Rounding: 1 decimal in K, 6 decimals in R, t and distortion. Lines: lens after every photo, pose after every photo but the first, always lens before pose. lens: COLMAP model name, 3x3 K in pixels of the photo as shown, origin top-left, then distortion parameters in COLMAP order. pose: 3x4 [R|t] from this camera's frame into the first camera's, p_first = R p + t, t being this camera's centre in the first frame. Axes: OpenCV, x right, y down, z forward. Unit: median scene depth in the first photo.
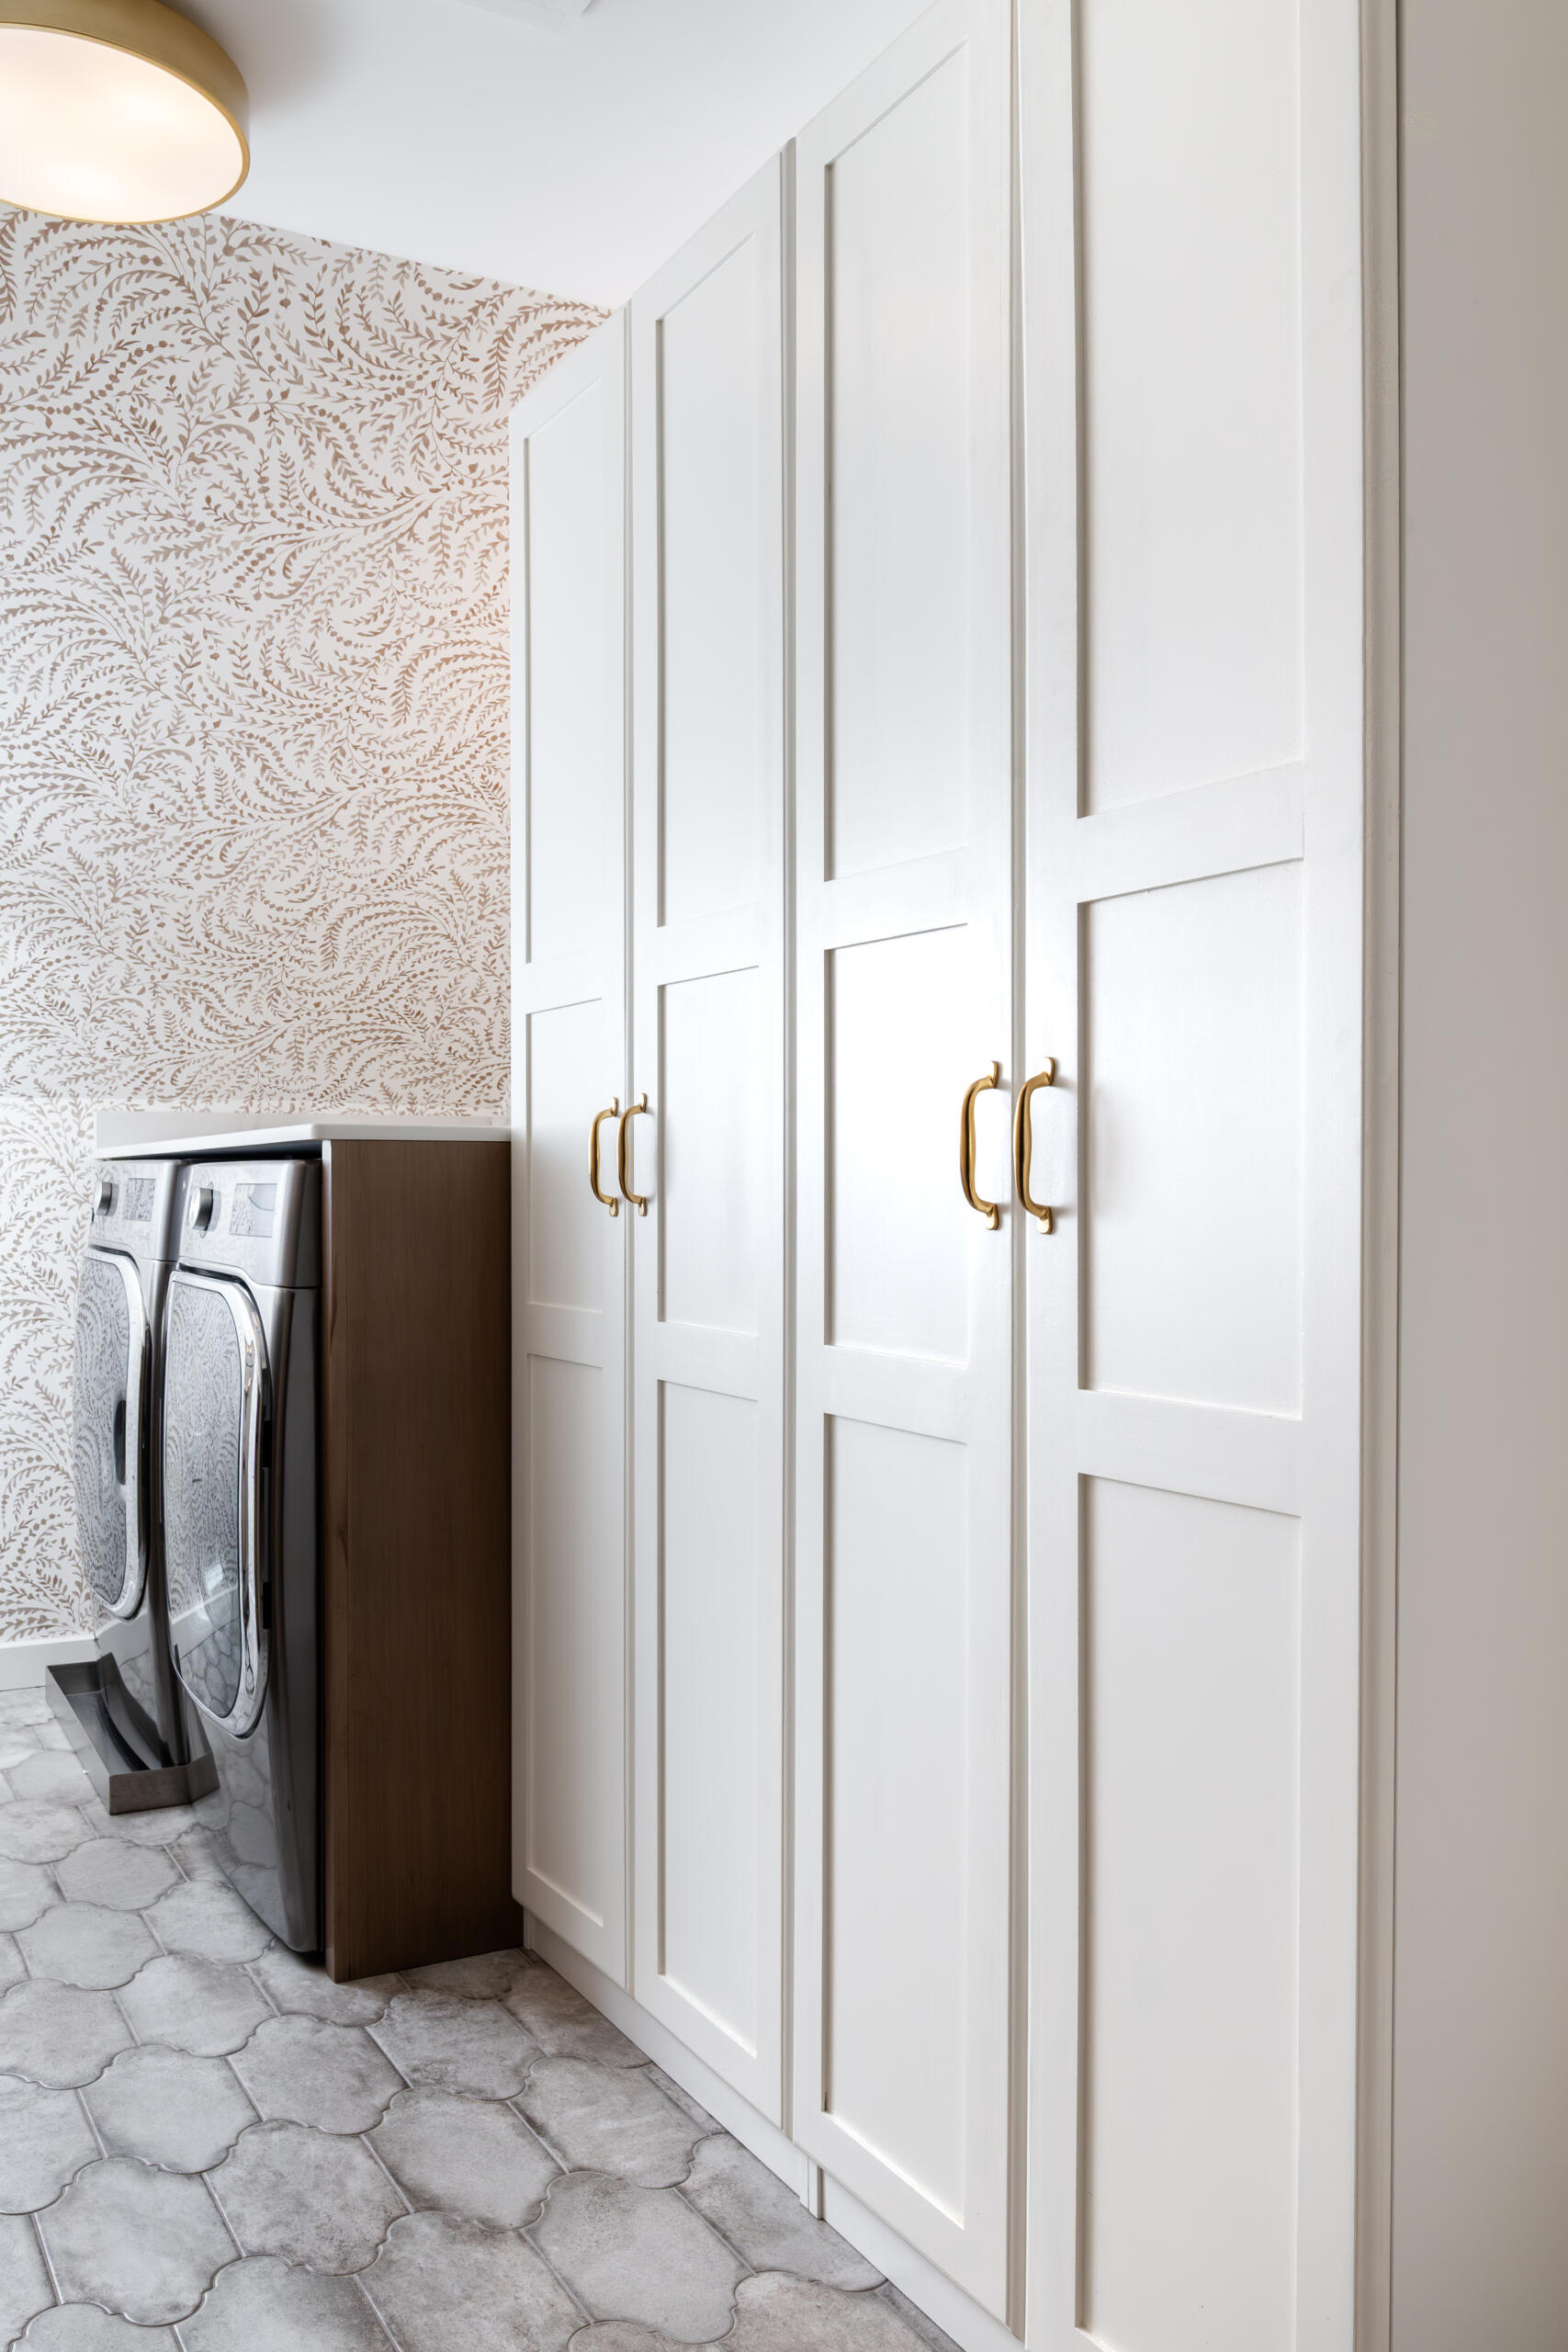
lens RADIAL K [[1879.0, 0, 774.2], [0, 1879.0, 1189.5], [0, 0, 1]] dist [-0.002343, -0.006777]
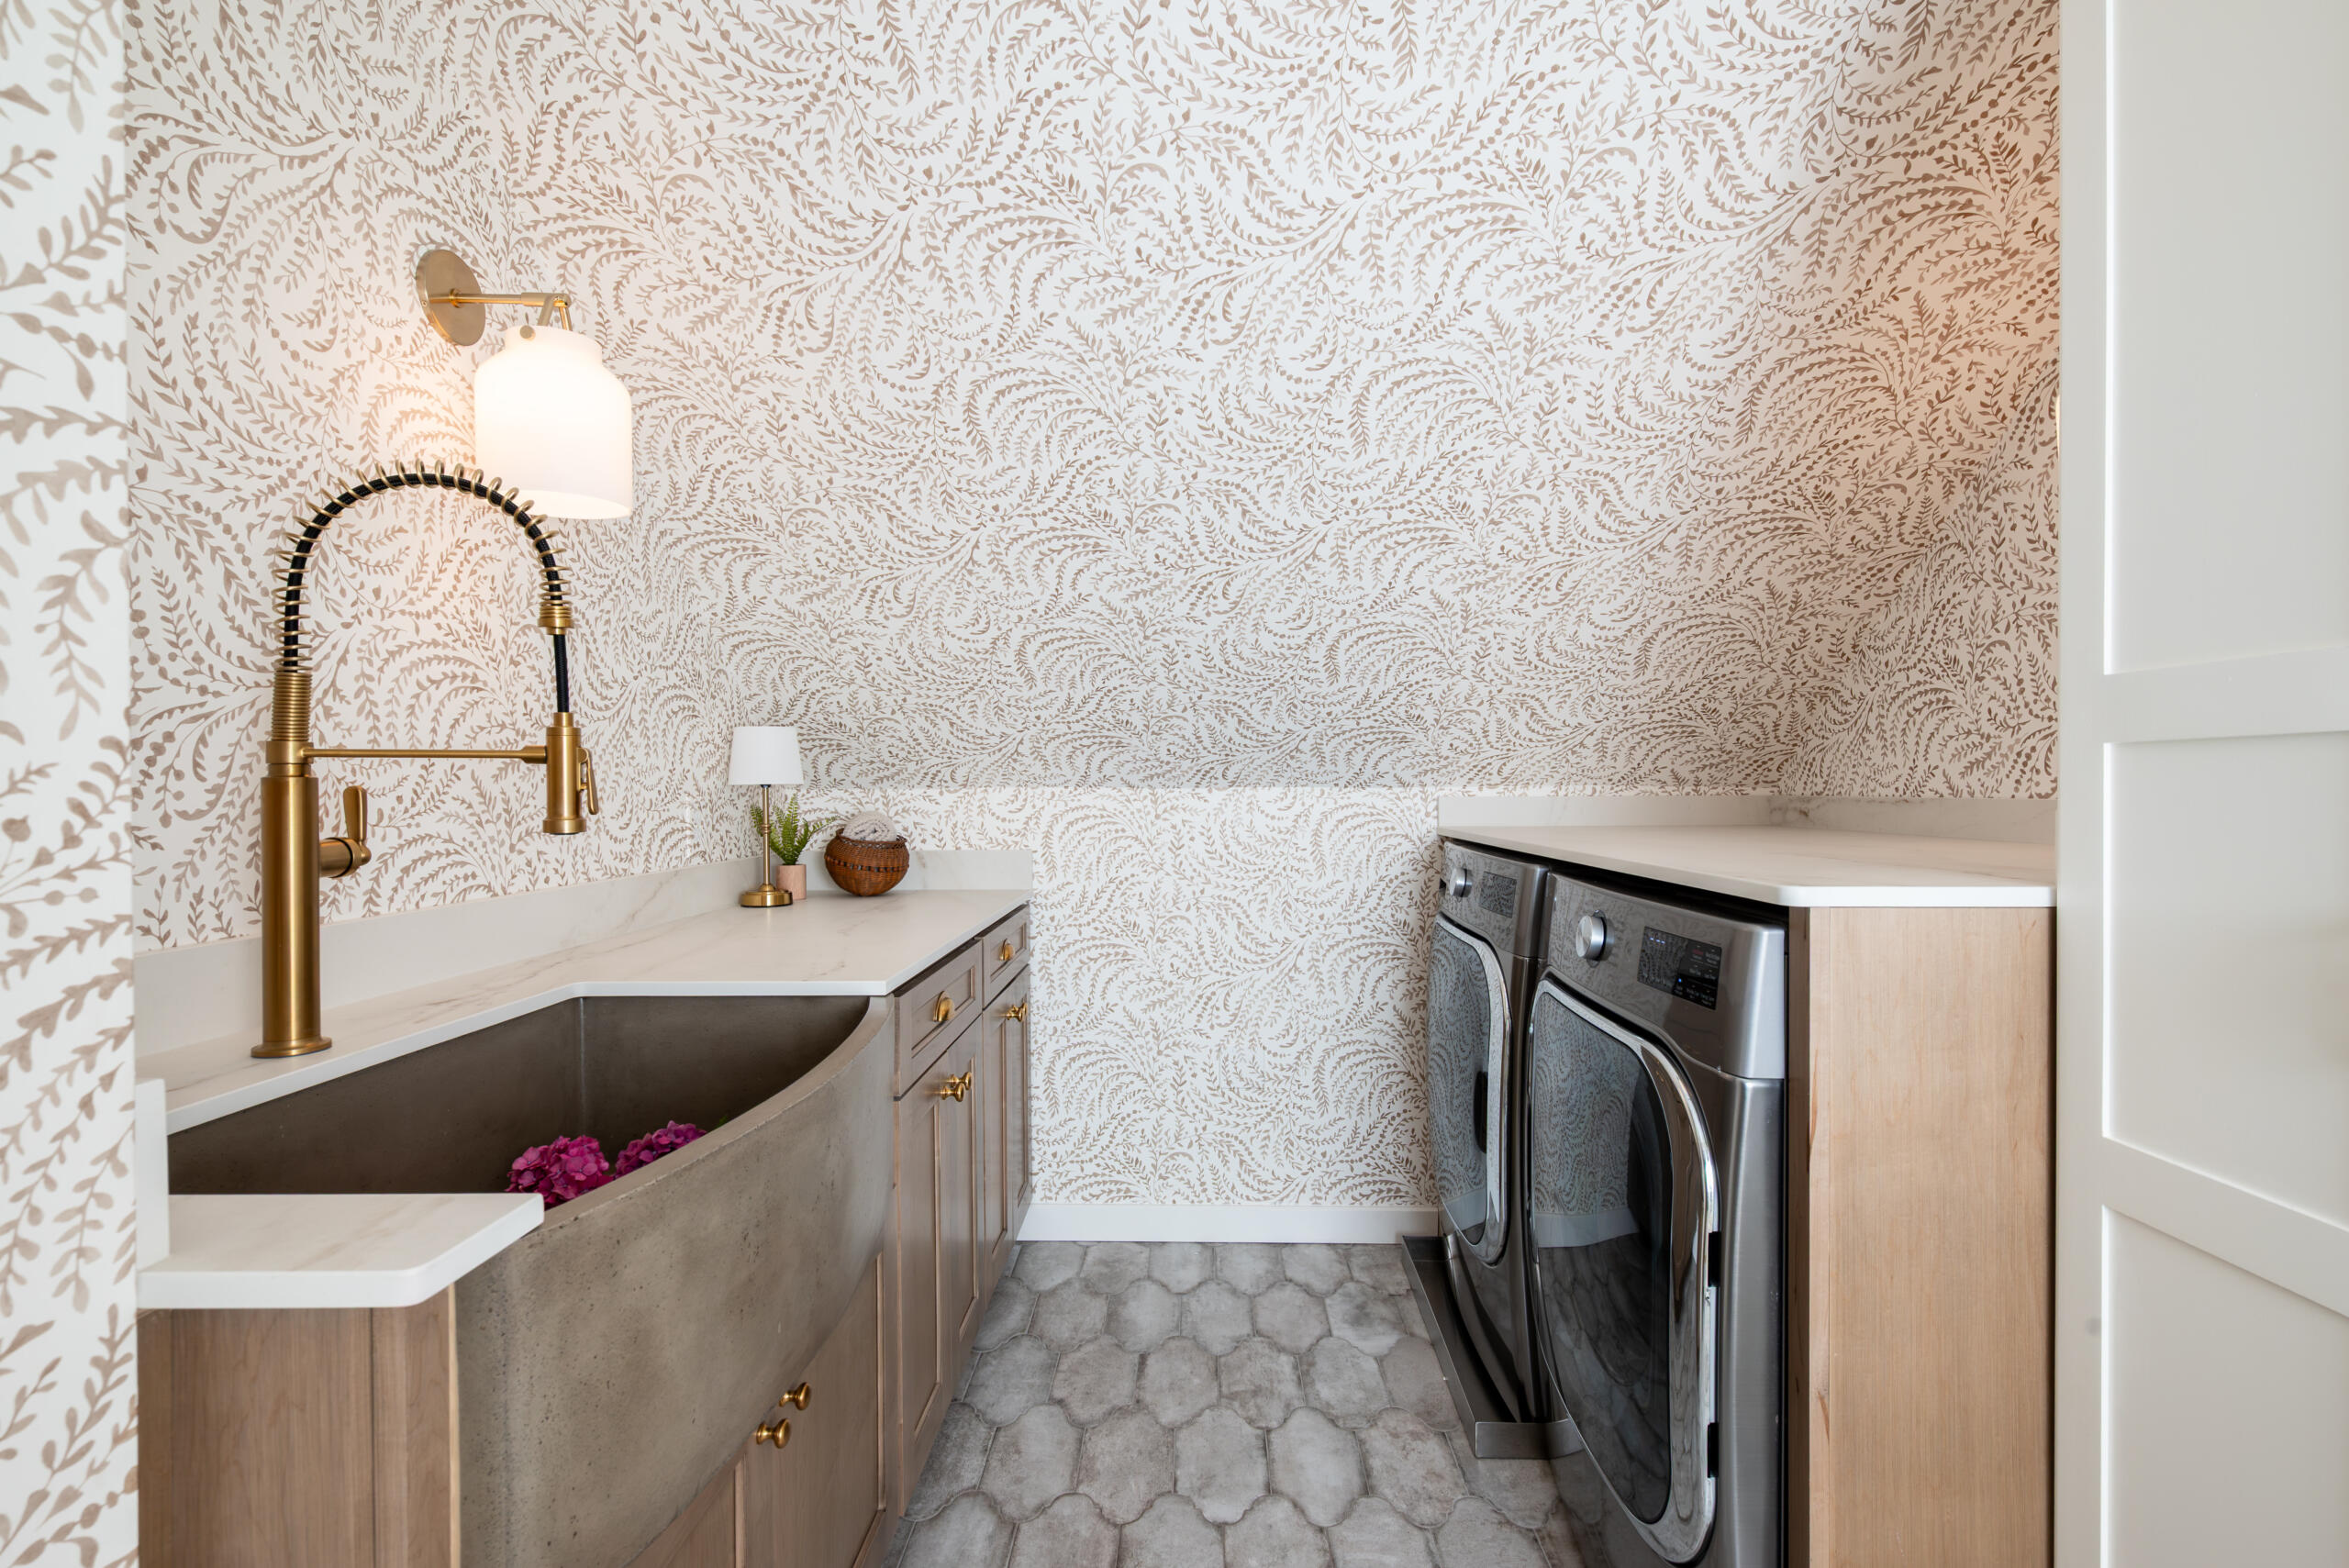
lens RADIAL K [[1082.4, 0, 1170.9], [0, 1082.4, 785.4], [0, 0, 1]] dist [0.000565, -0.000079]
pose [[0.857404, 0.003919, -0.514629, -0.167236], [-0.004616, 0.999989, -0.000076, -0.058325], [0.514623, 0.002440, 0.857413, 0.333070]]
